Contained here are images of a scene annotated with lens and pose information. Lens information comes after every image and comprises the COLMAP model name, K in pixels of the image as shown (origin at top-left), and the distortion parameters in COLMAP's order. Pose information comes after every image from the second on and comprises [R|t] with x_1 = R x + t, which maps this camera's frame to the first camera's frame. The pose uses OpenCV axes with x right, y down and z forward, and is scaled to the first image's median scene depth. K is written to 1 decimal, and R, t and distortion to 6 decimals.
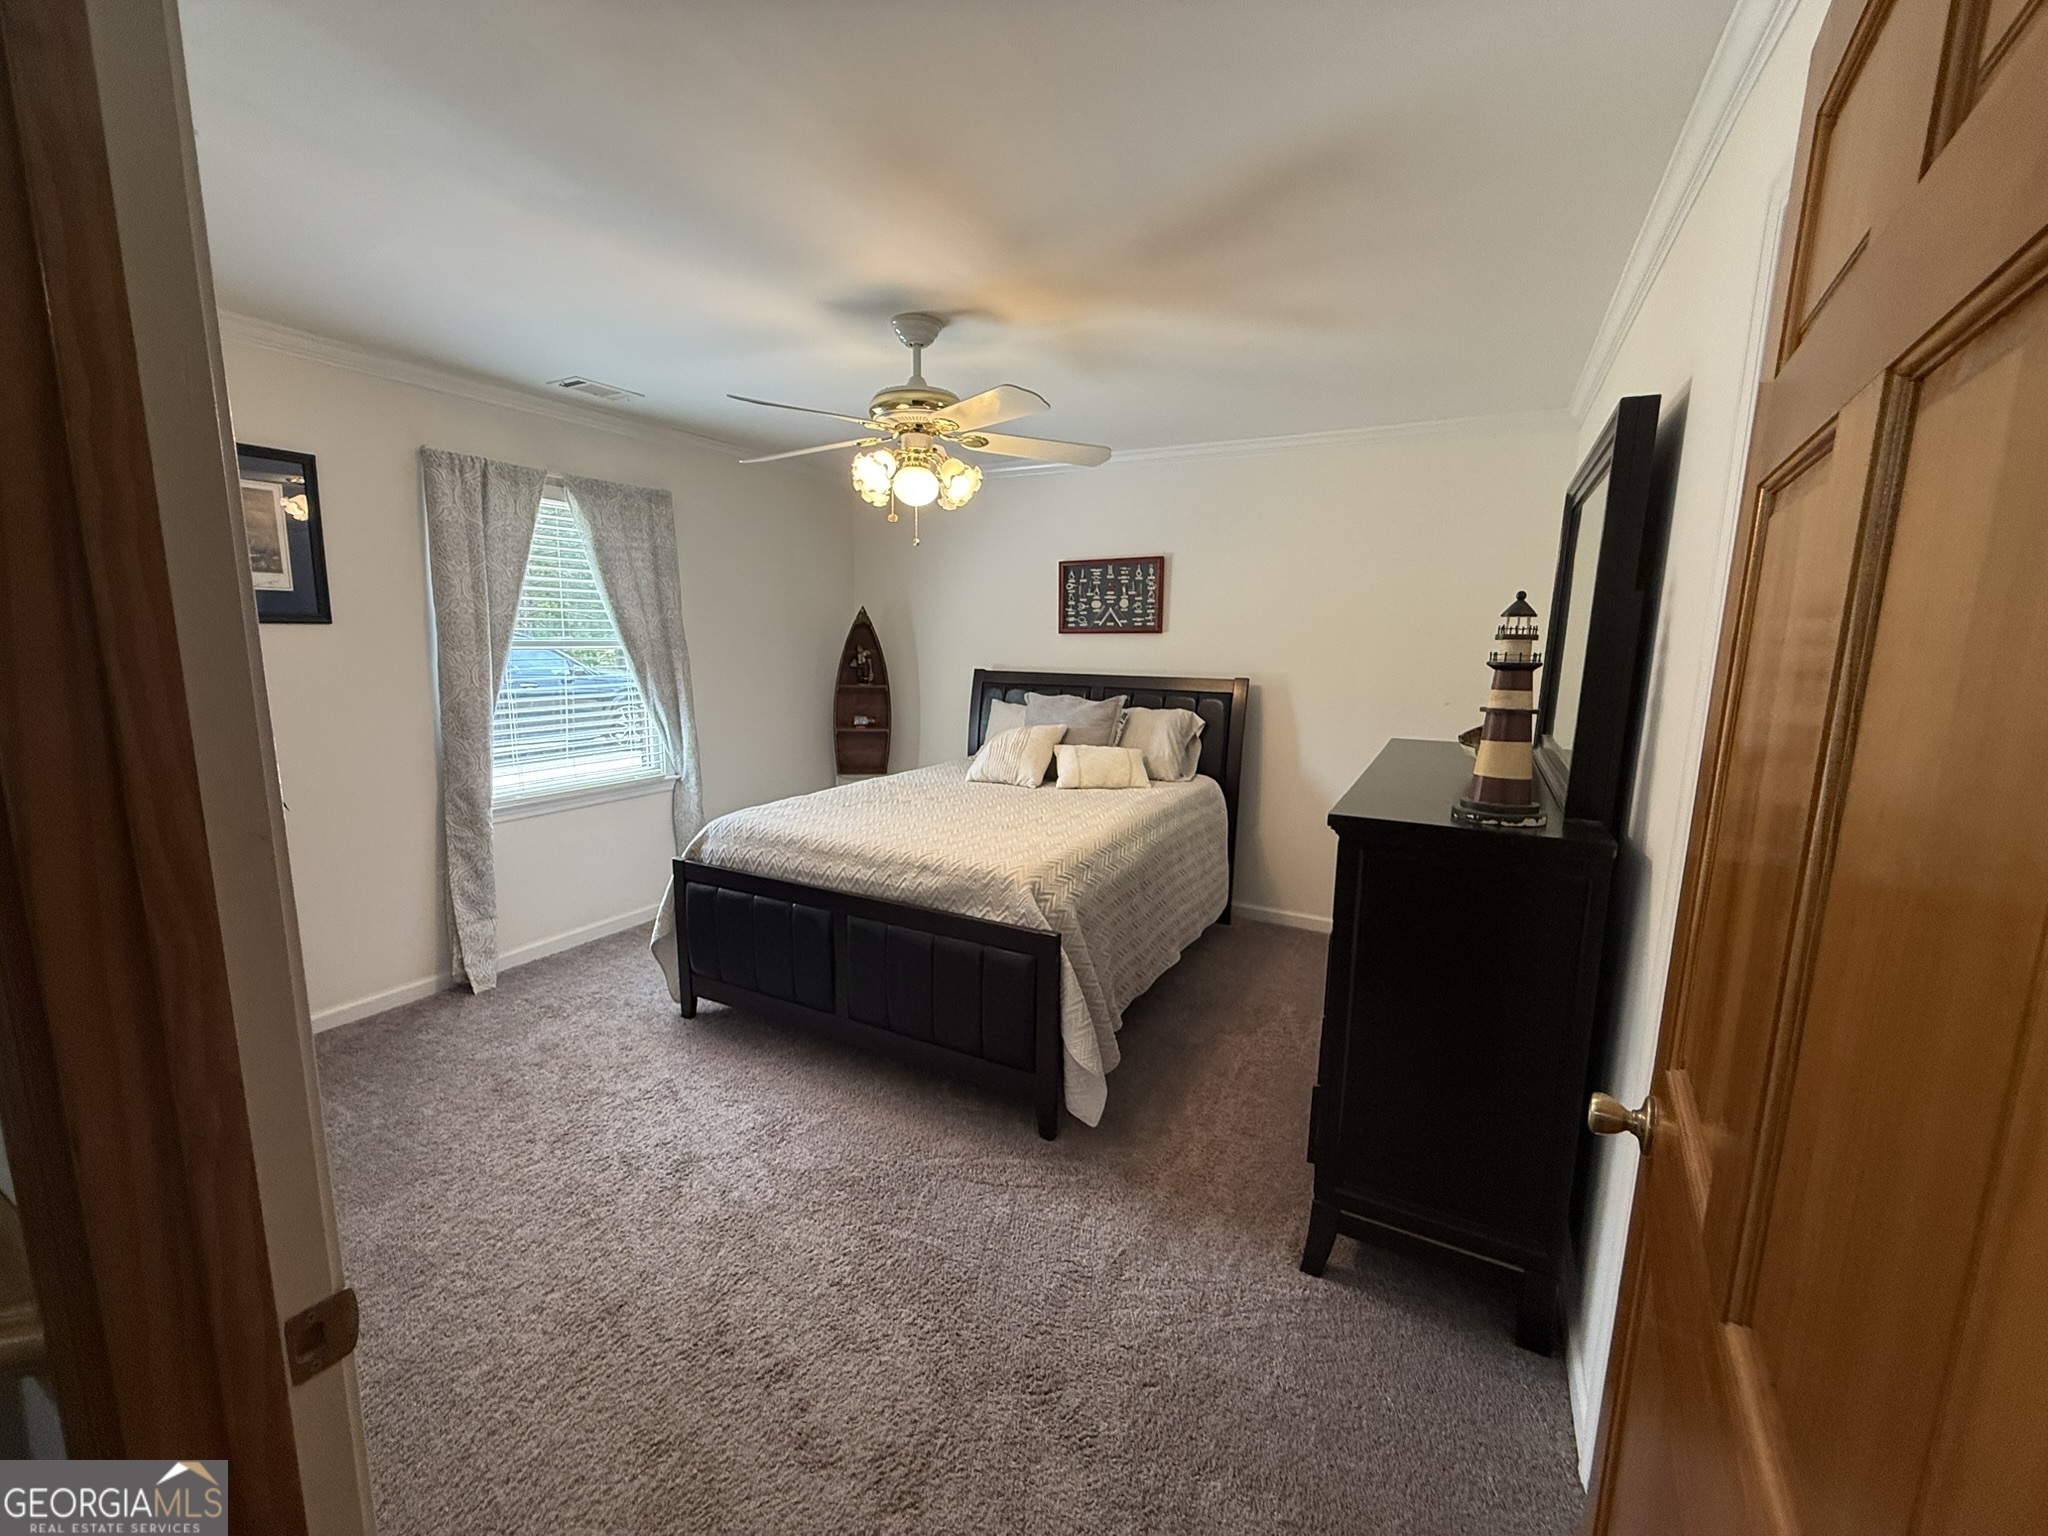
lens RADIAL K [[814.0, 0, 1016.5], [0, 814.0, 765.5], [0, 0, 1]] dist [-0.000538, -0.000574]
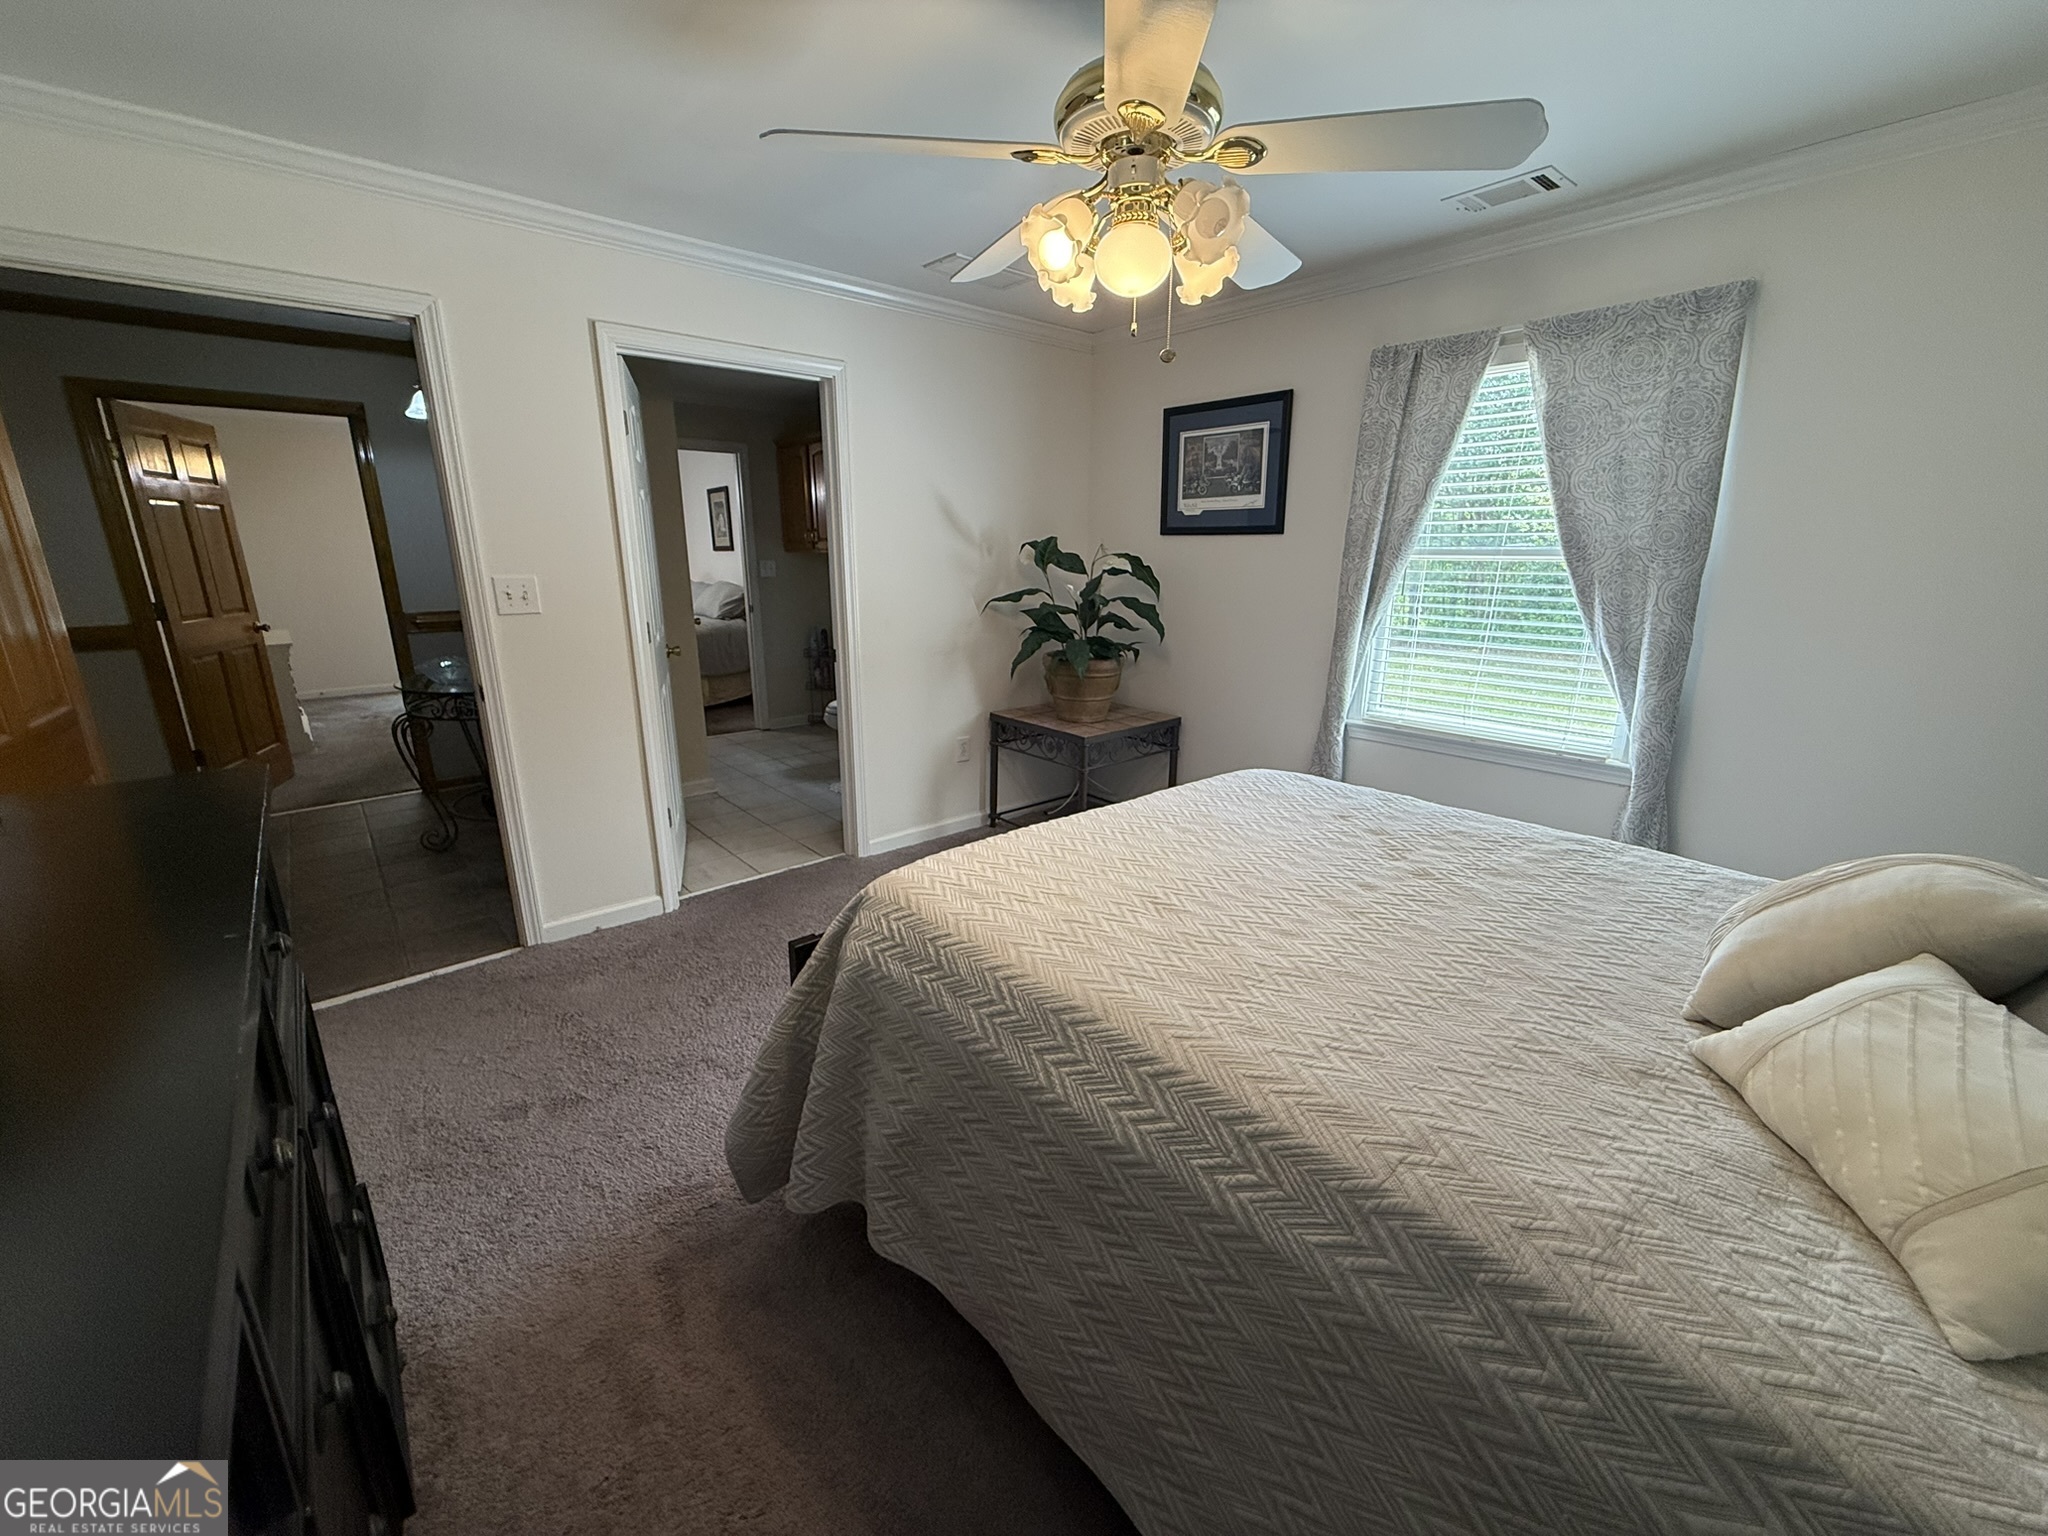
lens RADIAL K [[814.0, 0, 1016.5], [0, 814.0, 765.5], [0, 0, 1]] dist [-0.000538, -0.000574]
pose [[-0.339665, 0.224539, -0.913351, 0.388261], [-0.155882, 0.944216, 0.290098, -0.118225], [0.927539, 0.240911, -0.285715, 0.892025]]
